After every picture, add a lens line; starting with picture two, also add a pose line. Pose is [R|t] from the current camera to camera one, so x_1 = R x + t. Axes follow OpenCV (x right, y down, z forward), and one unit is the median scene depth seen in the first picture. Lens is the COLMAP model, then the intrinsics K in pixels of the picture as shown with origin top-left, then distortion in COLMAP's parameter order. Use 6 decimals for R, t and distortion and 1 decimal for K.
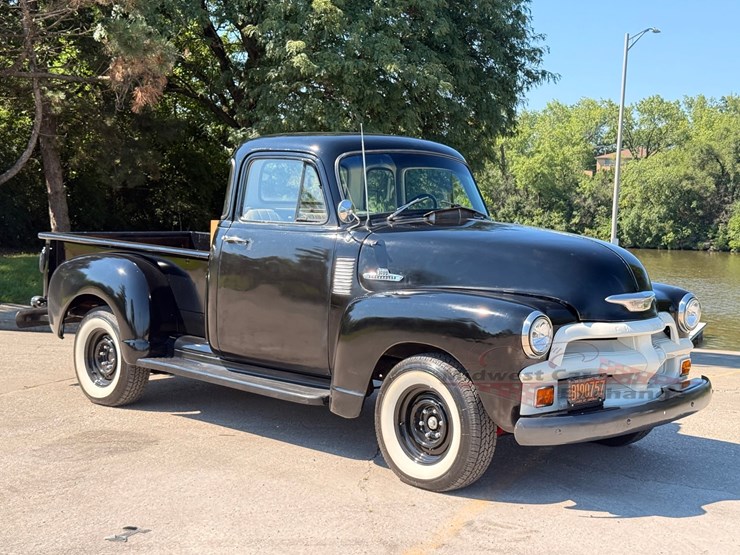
lens RADIAL K [[1063.8, 0, 357.0], [0, 1063.8, 295.4], [0, 0, 1]] dist [0.112002, 0.000000]
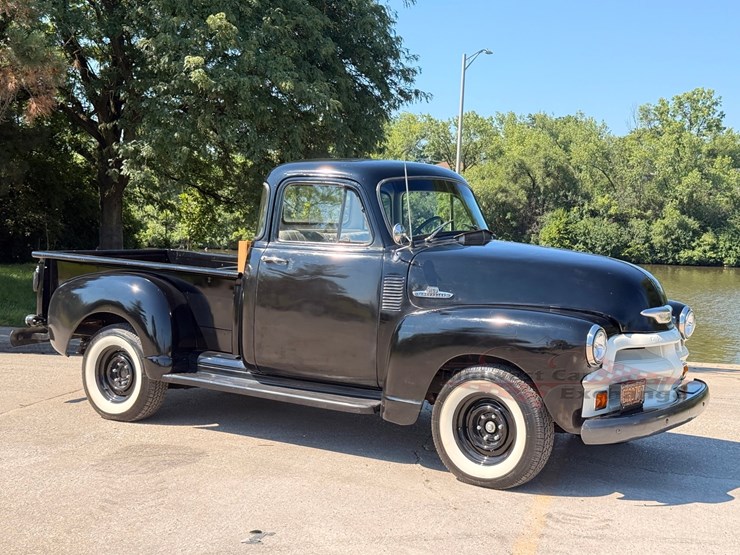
lens RADIAL K [[1063.8, 0, 354.0], [0, 1063.8, 302.0], [0, 0, 1]] dist [0.112002, 0.000000]
pose [[0.985898, -0.010534, 0.167016, -0.209660], [0.010940, 0.999939, -0.001508, -0.007896], [-0.166990, 0.003314, 0.985953, -0.053048]]
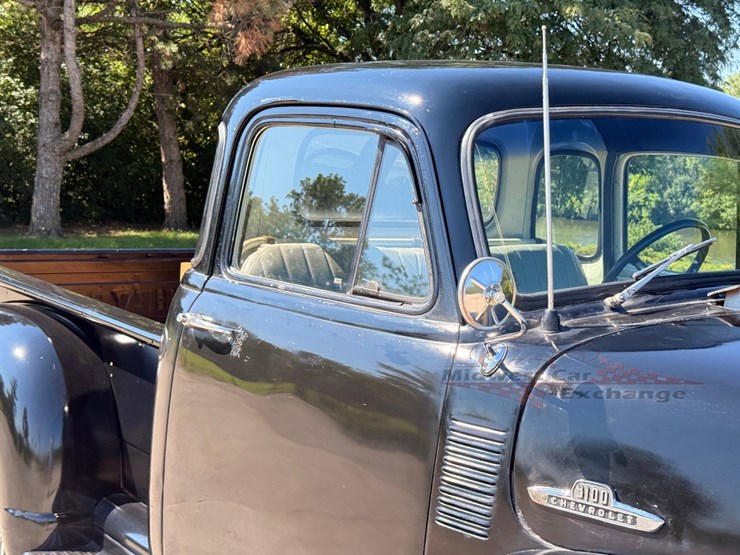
lens RADIAL K [[1063.8, 0, 381.9], [0, 1063.8, 318.8], [0, 0, 1]] dist [0.112002, 0.000000]
pose [[0.991871, 0.050057, -0.116989, -0.002716], [-0.044500, 0.997775, 0.049642, -0.076229], [0.119214, -0.044033, 0.991892, 0.599958]]
